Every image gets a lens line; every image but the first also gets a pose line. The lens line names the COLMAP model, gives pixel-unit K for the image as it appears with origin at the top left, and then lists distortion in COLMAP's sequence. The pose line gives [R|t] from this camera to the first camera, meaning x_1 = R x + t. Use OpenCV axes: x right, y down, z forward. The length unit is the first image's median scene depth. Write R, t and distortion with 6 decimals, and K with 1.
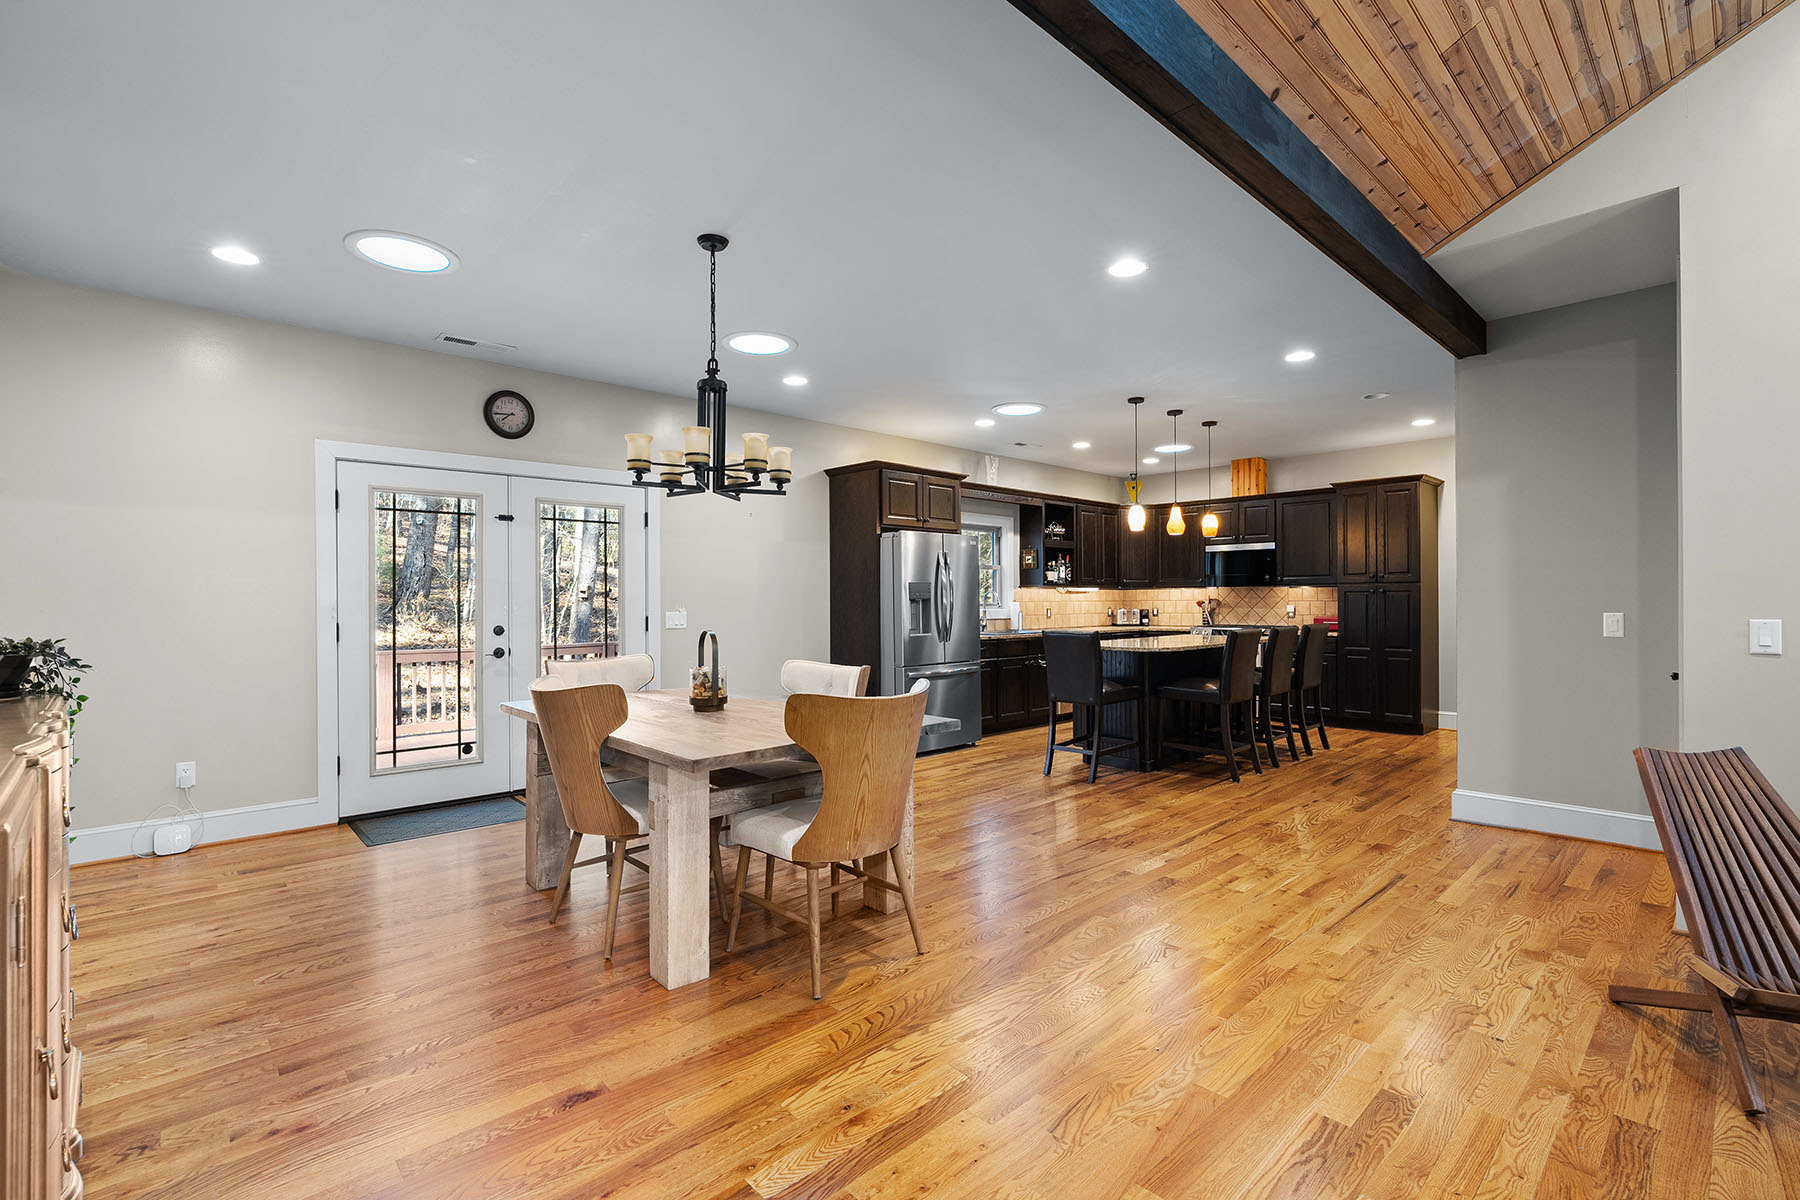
lens RADIAL K [[810.5, 0, 907.3], [0, 810.5, 603.8], [0, 0, 1]] dist [-0.010670, 0.000542]
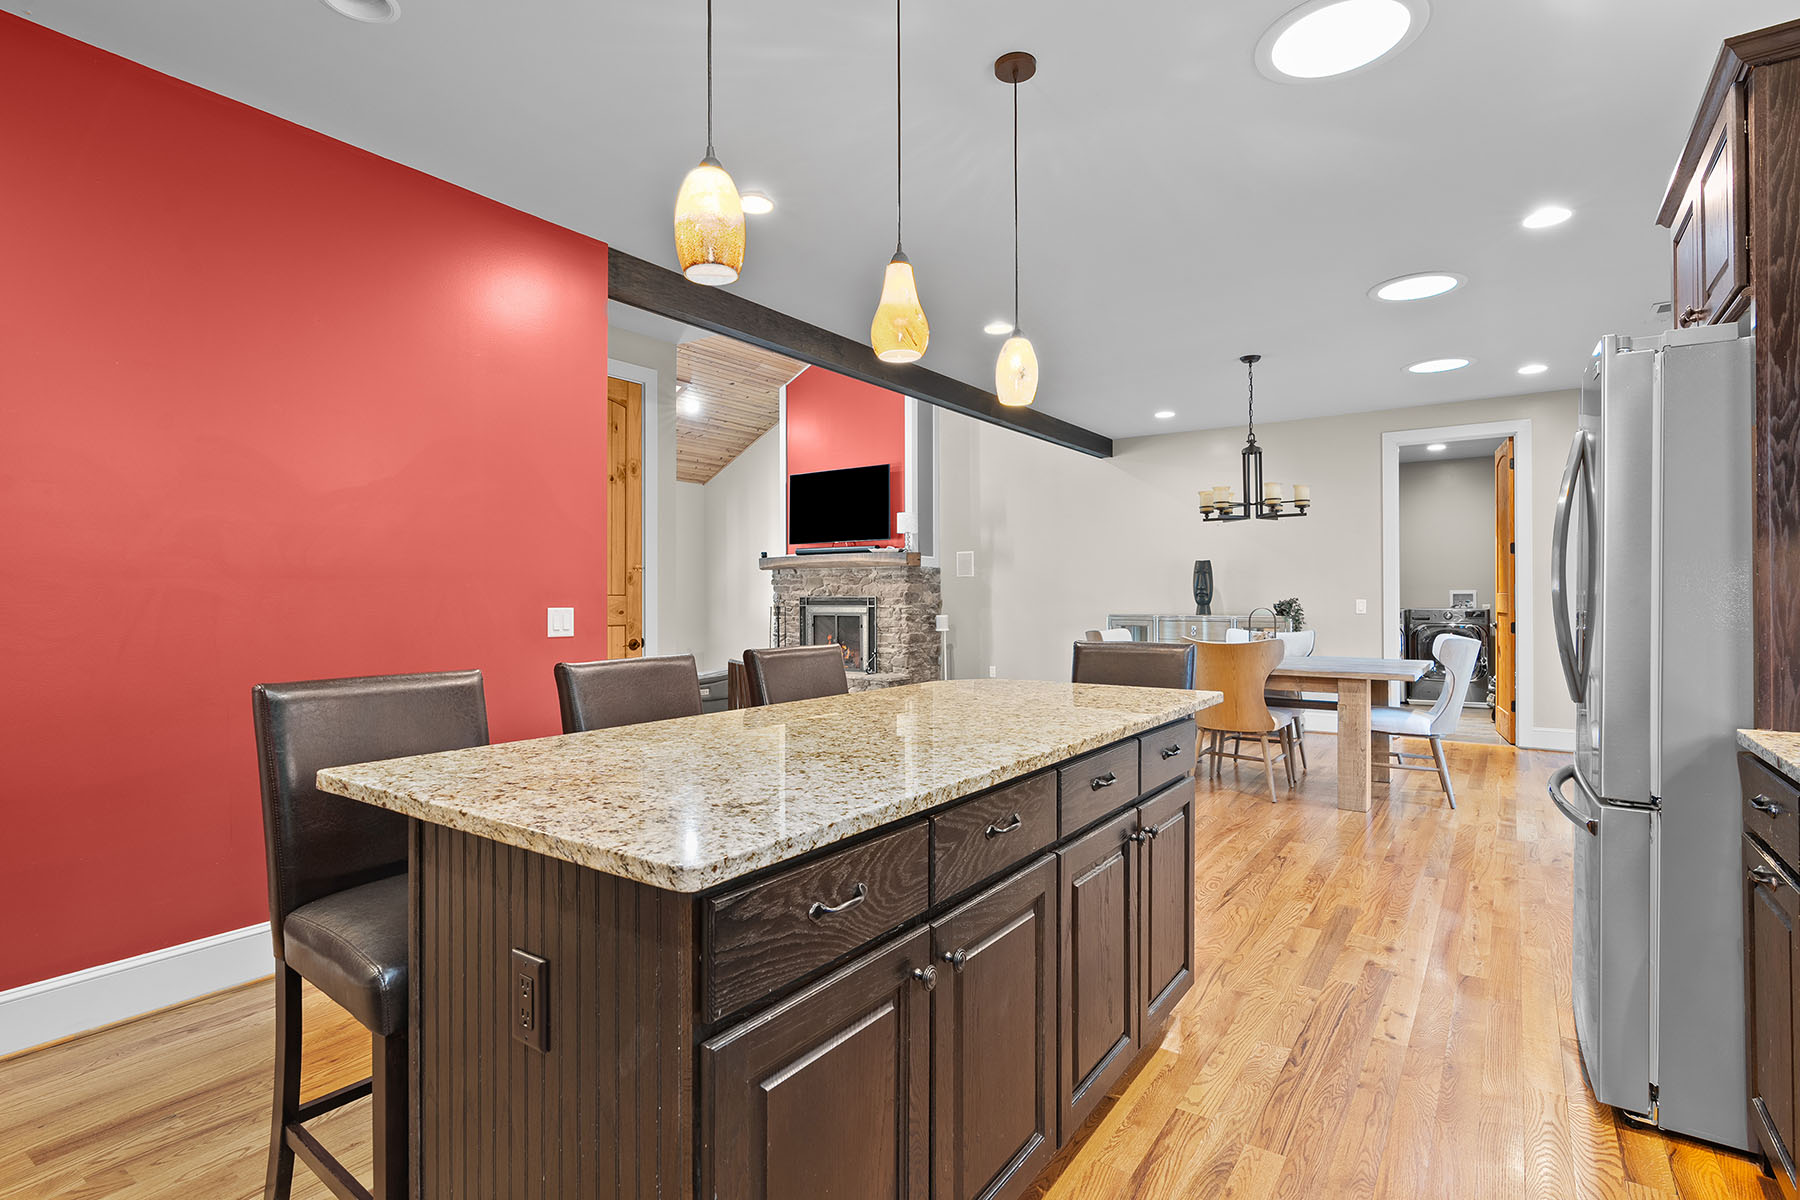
lens RADIAL K [[878.8, 0, 886.3], [0, 878.8, 597.6], [0, 0, 1]] dist [-0.000434, 0.000215]
pose [[-0.981651, 0.009098, -0.190467, 0.305728], [0.007954, 0.999945, 0.006771, -0.001432], [0.190518, 0.005131, -0.981670, 0.996490]]
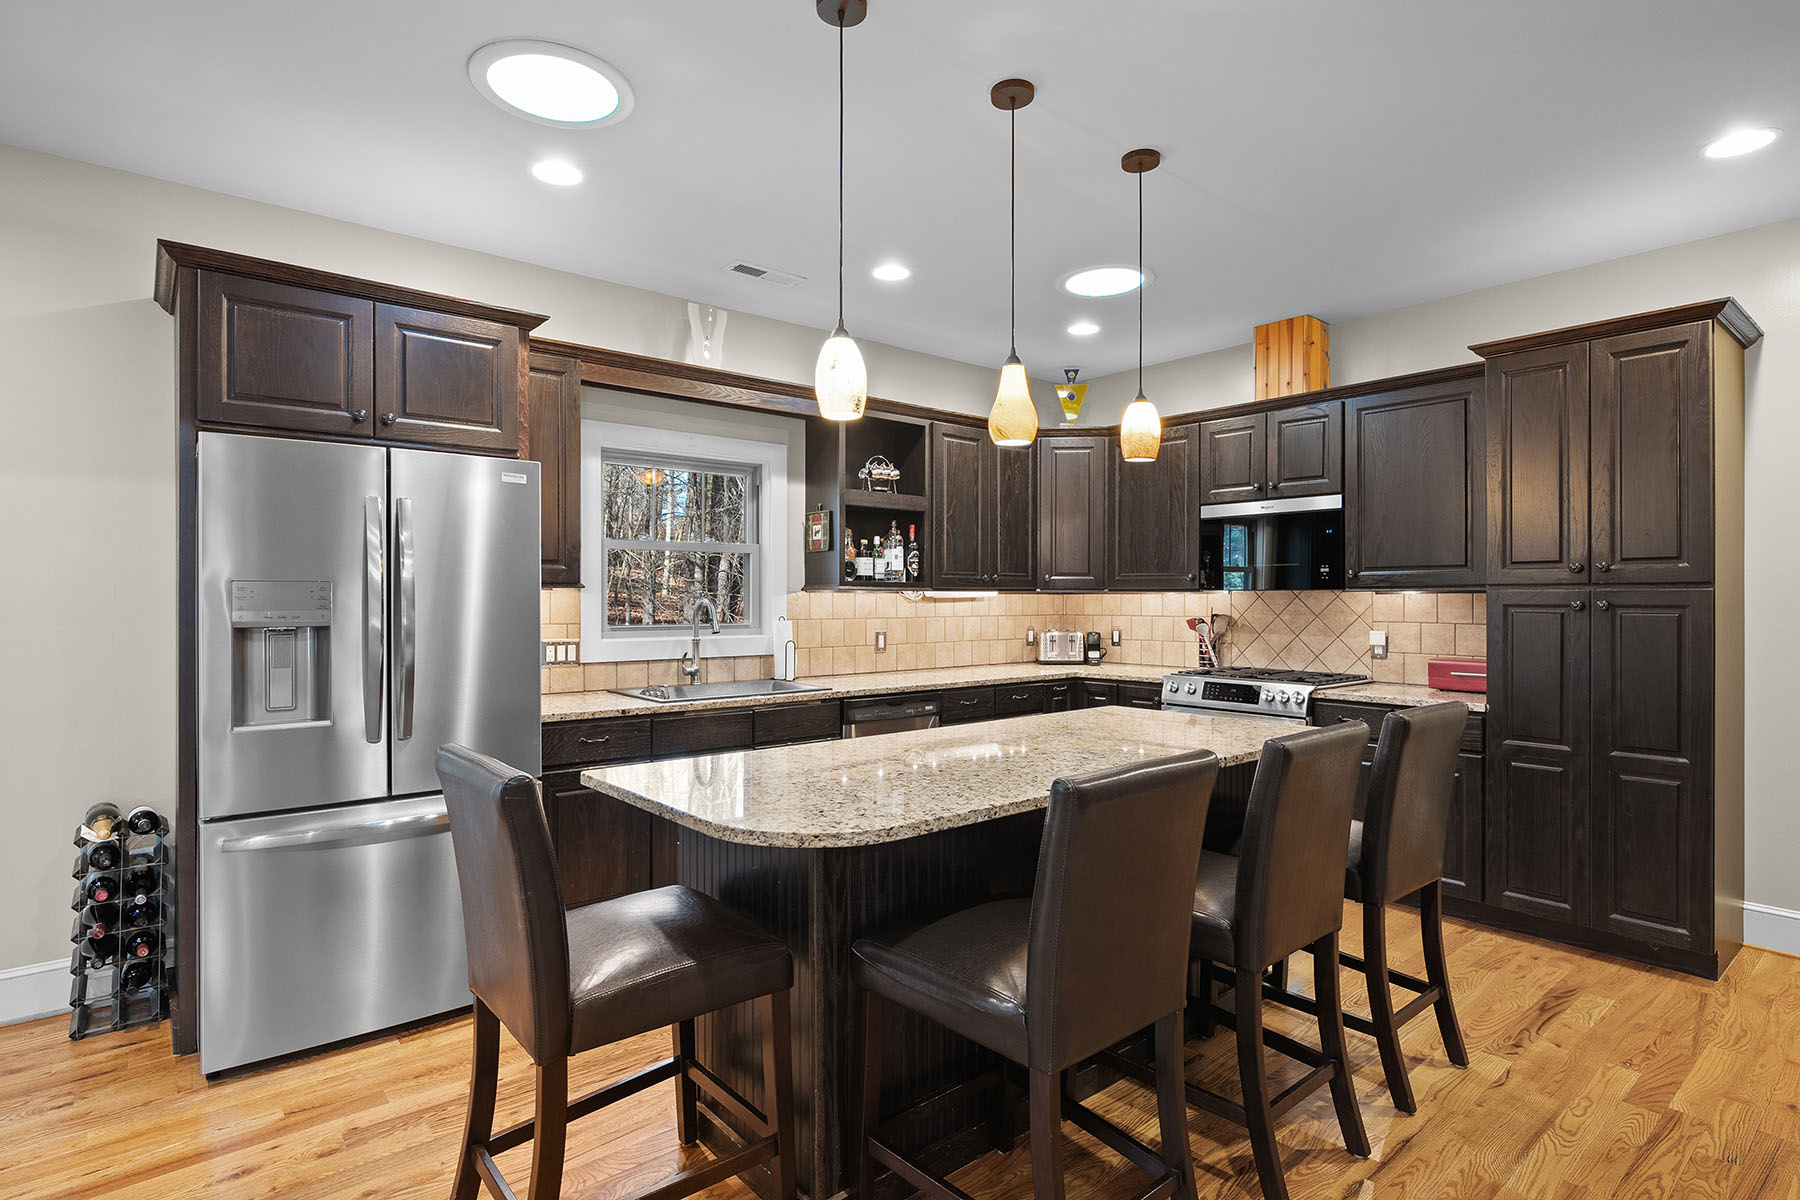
lens RADIAL K [[920.8, 0, 900.0], [0, 920.8, 600.0], [0, 0, 1]] dist [-0.004839, -0.000566]
pose [[0.998019, 0.005239, -0.062688, 0.234443], [-0.005396, 0.999983, -0.002335, -0.013536], [0.062675, 0.002668, 0.998030, 0.458241]]
